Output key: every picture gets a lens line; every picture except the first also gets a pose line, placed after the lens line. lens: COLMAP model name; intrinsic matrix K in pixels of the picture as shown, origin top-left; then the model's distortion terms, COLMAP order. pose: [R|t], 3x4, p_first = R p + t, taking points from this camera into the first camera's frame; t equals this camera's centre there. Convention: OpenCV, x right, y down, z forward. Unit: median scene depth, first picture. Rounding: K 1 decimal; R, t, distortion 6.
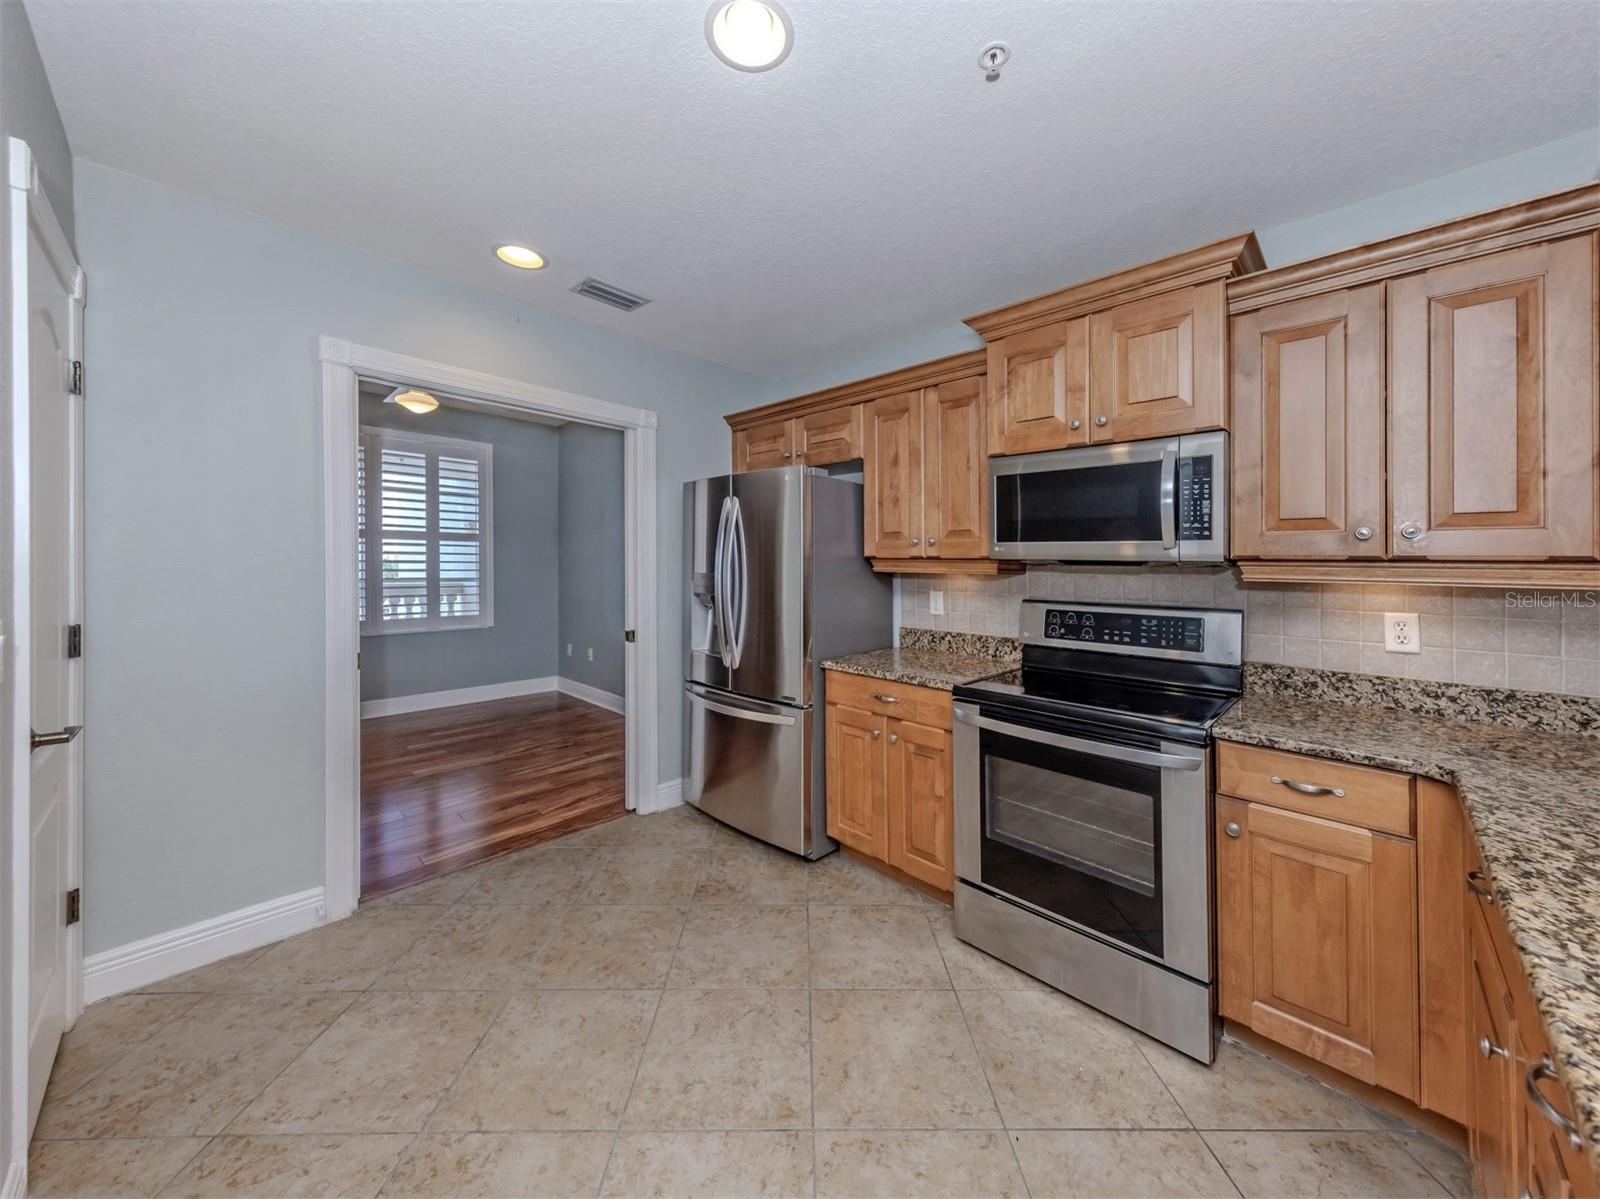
lens RADIAL K [[581.4, 0, 811.9], [0, 581.4, 550.1], [0, 0, 1]] dist [0.008395, -0.001096]
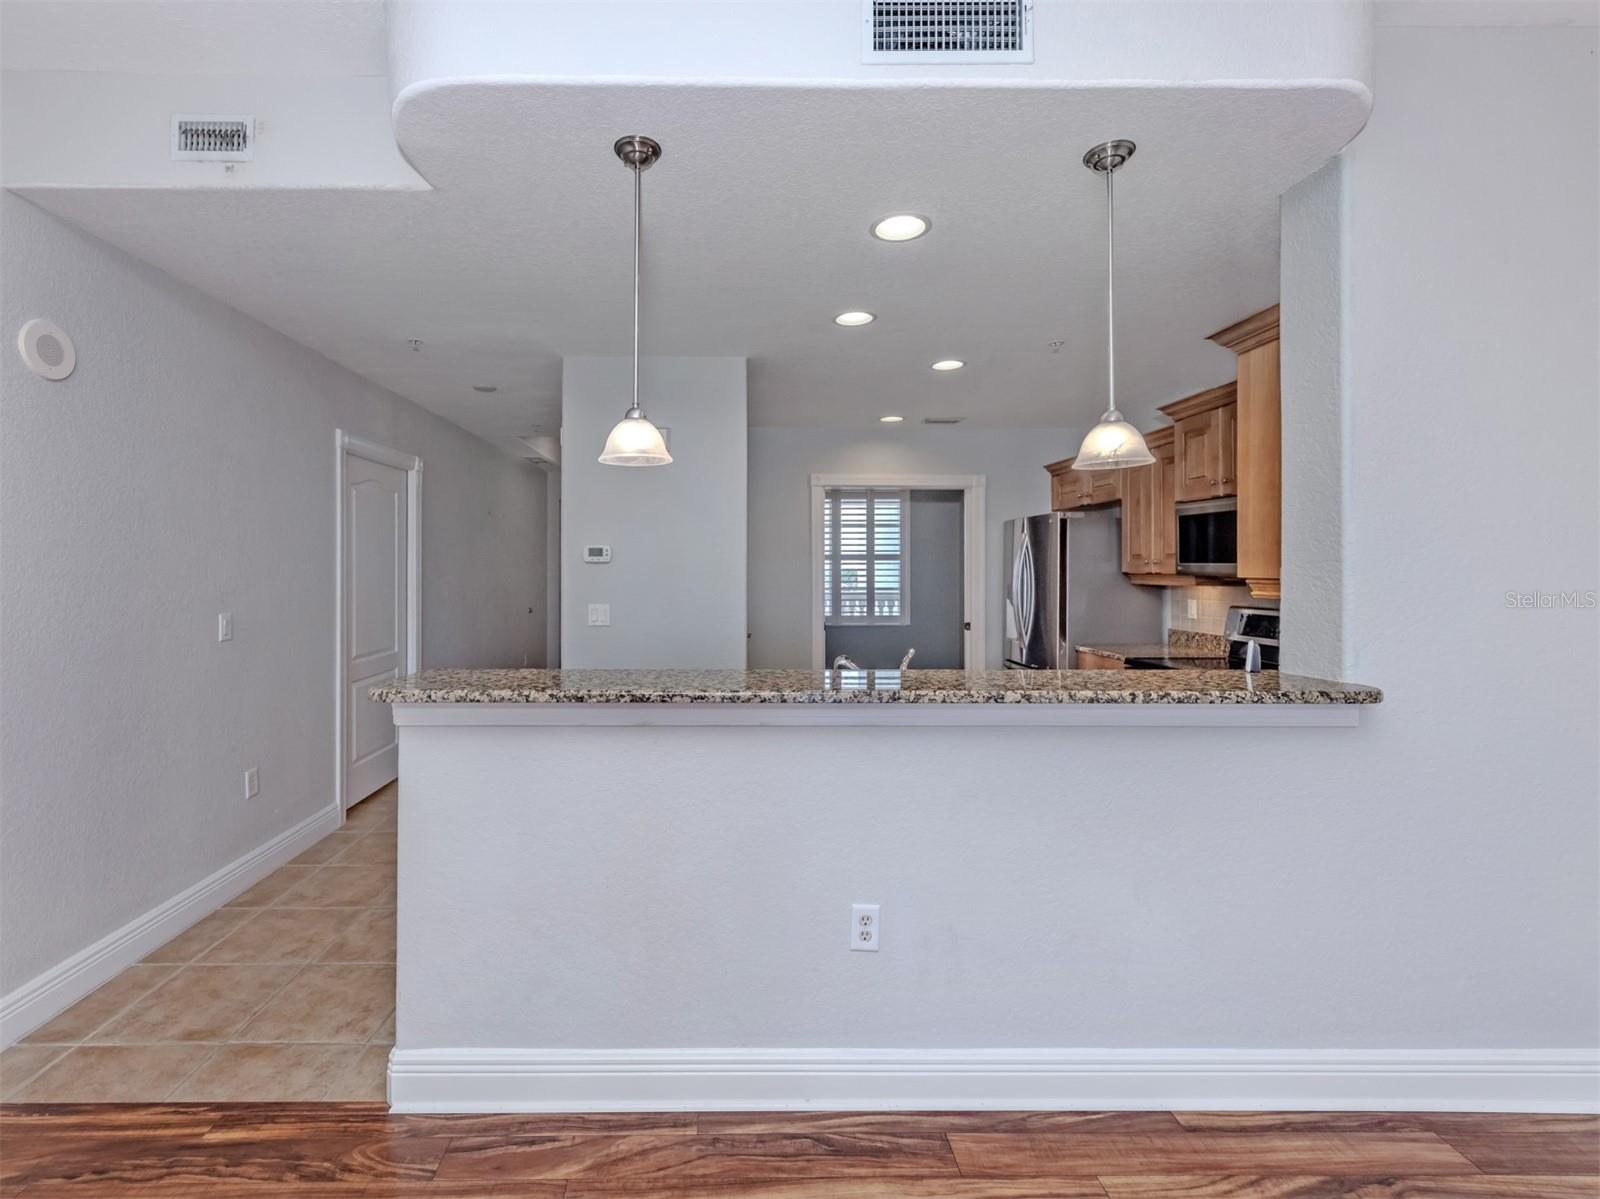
lens RADIAL K [[737.1, 0, 734.6], [0, 737.1, 580.0], [0, 0, 1]] dist [-0.000461, 0.001770]
pose [[0.701657, 0.001634, -0.712513, 0.839880], [0.019465, 0.999580, 0.021461, -0.032598], [0.712249, -0.028927, 0.701331, -1.035803]]
